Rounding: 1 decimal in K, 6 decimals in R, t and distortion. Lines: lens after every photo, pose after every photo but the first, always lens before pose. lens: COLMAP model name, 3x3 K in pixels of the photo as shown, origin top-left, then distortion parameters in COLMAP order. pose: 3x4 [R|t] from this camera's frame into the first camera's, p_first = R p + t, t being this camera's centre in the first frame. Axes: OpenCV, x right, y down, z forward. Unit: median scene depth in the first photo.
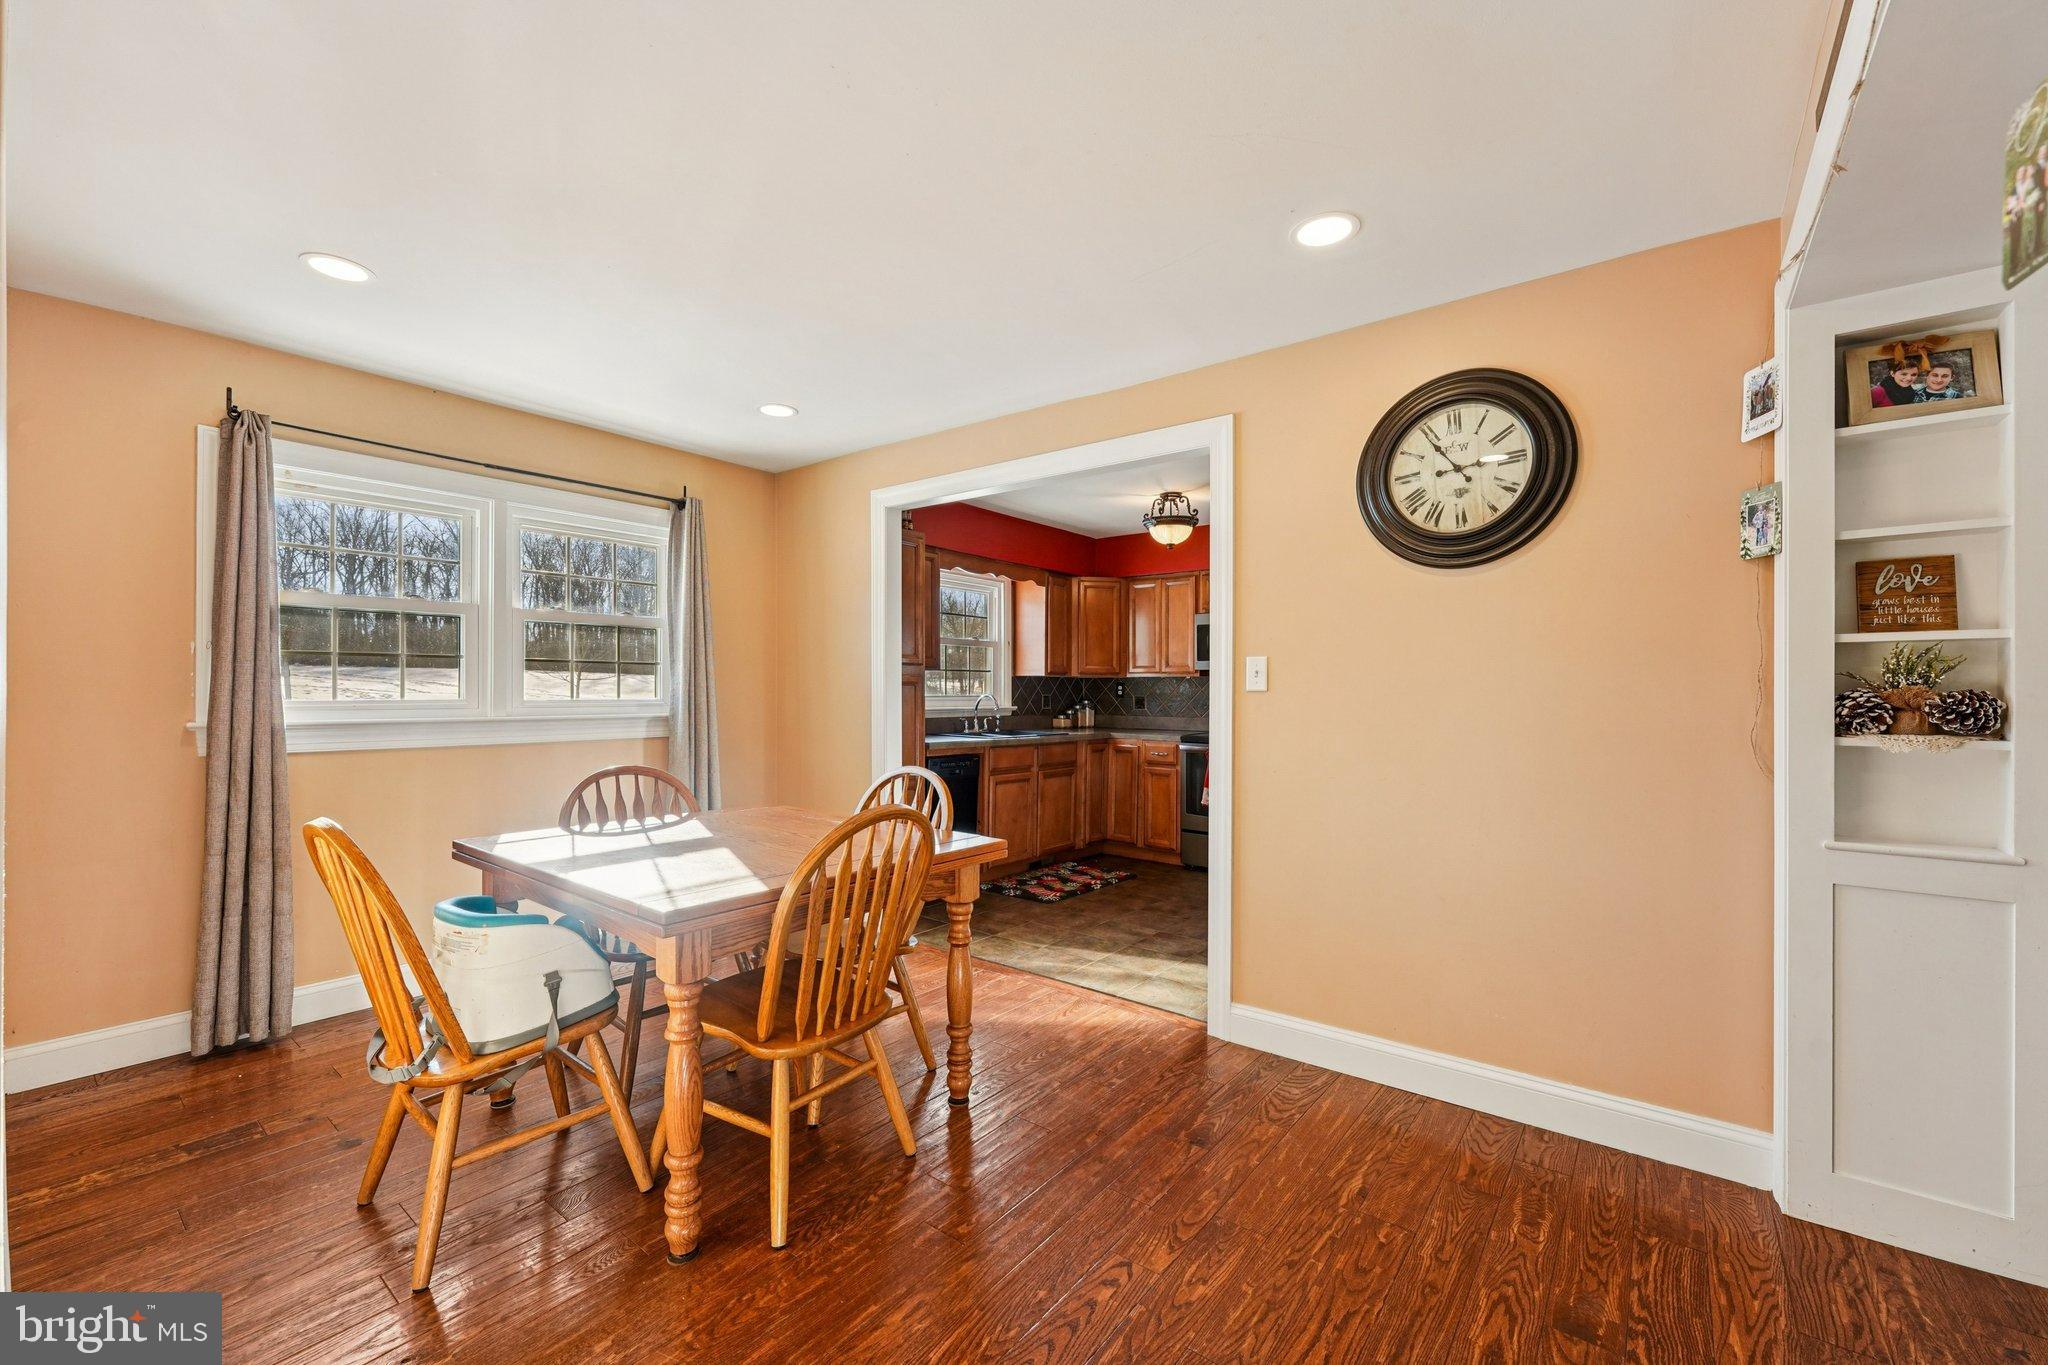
lens RADIAL K [[819.4, 0, 1014.7], [0, 819.4, 678.4], [0, 0, 1]] dist [-0.000432, 0.000192]
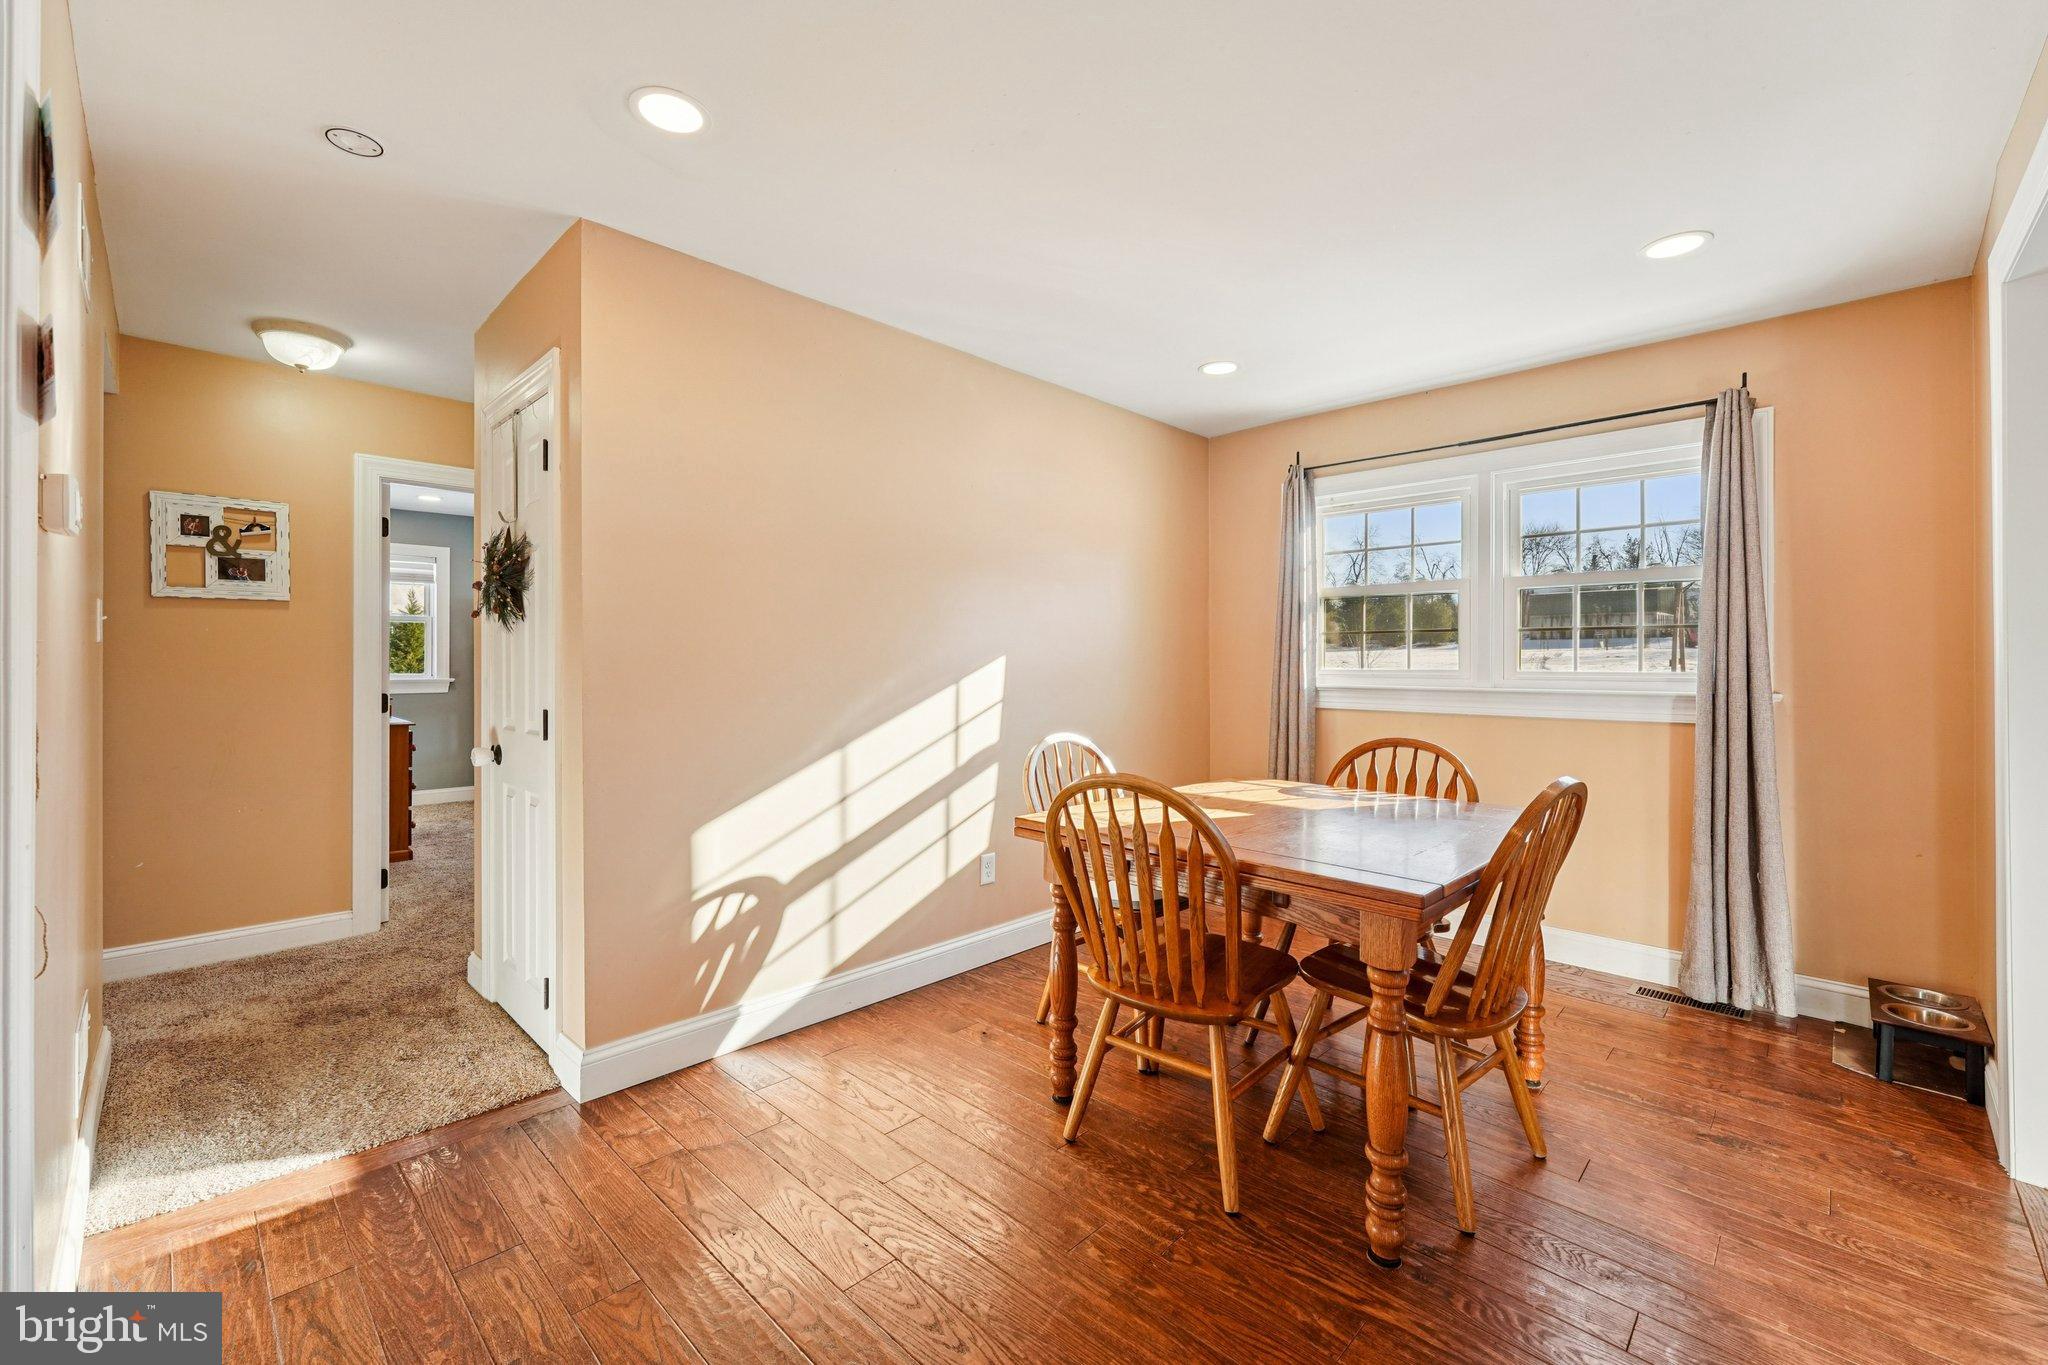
lens RADIAL K [[845.7, 0, 1021.1], [0, 845.7, 657.4], [0, 0, 1]] dist [-0.030780, 0.000039]
pose [[-0.103475, -0.007944, -0.994600, 0.271319], [0.014850, 0.999844, -0.009531, 0.006457], [0.994521, -0.015756, -0.103341, 0.321381]]
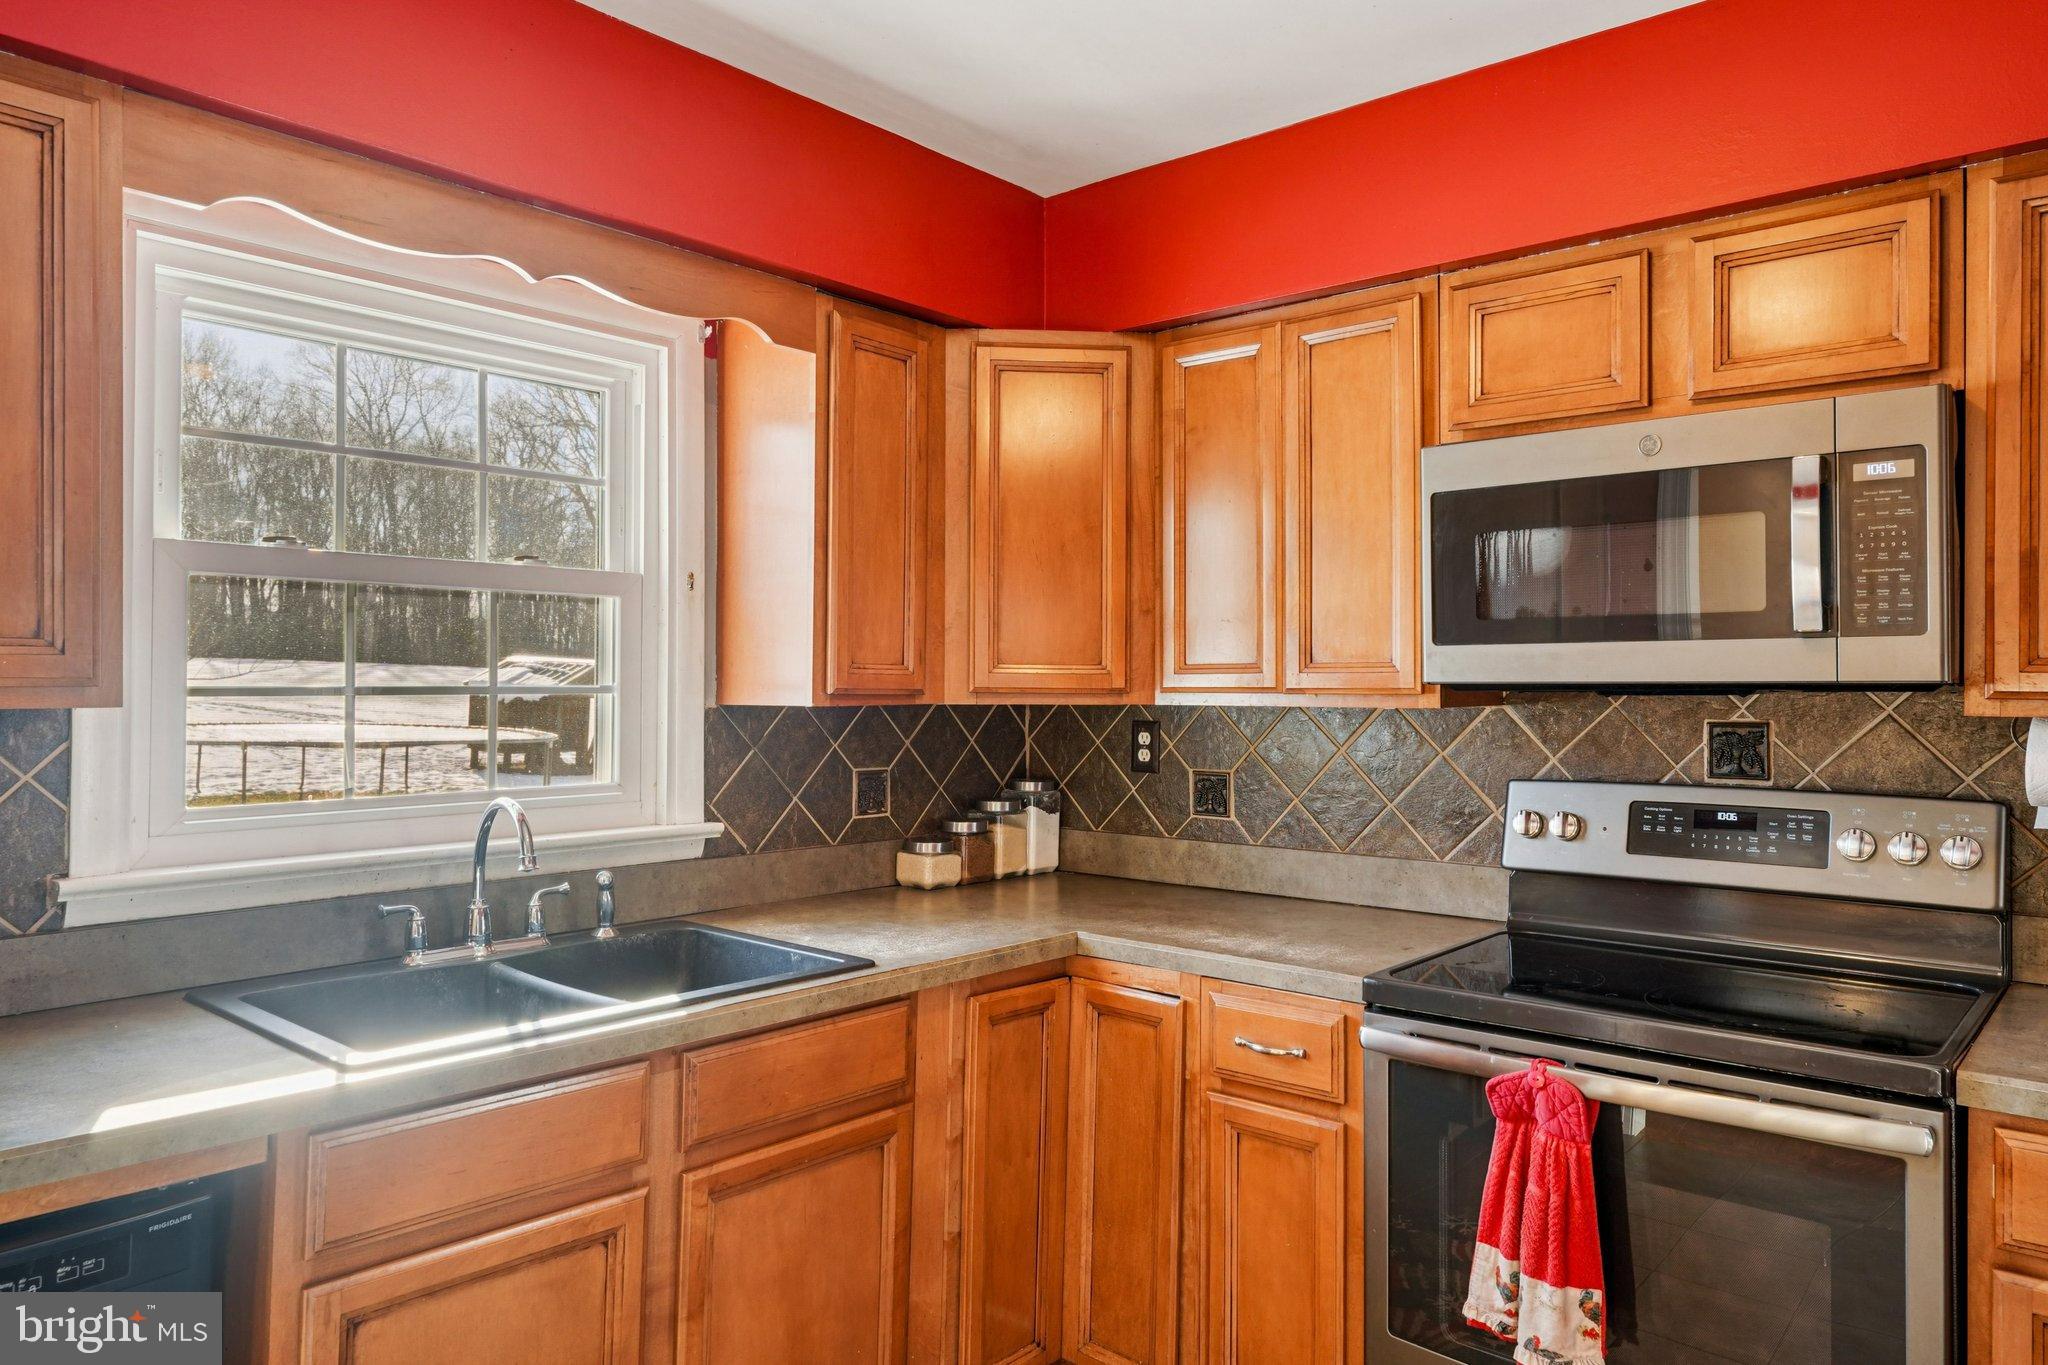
lens RADIAL K [[1360.5, 0, 1013.2], [0, 1360.5, 683.1], [0, 0, 1]] dist [-0.003150, 0.004973]
pose [[0.998868, -0.005713, -0.047226, 0.123953], [0.006315, 0.999901, 0.012590, -0.016470], [0.047149, -0.012873, 0.998805, 0.619450]]
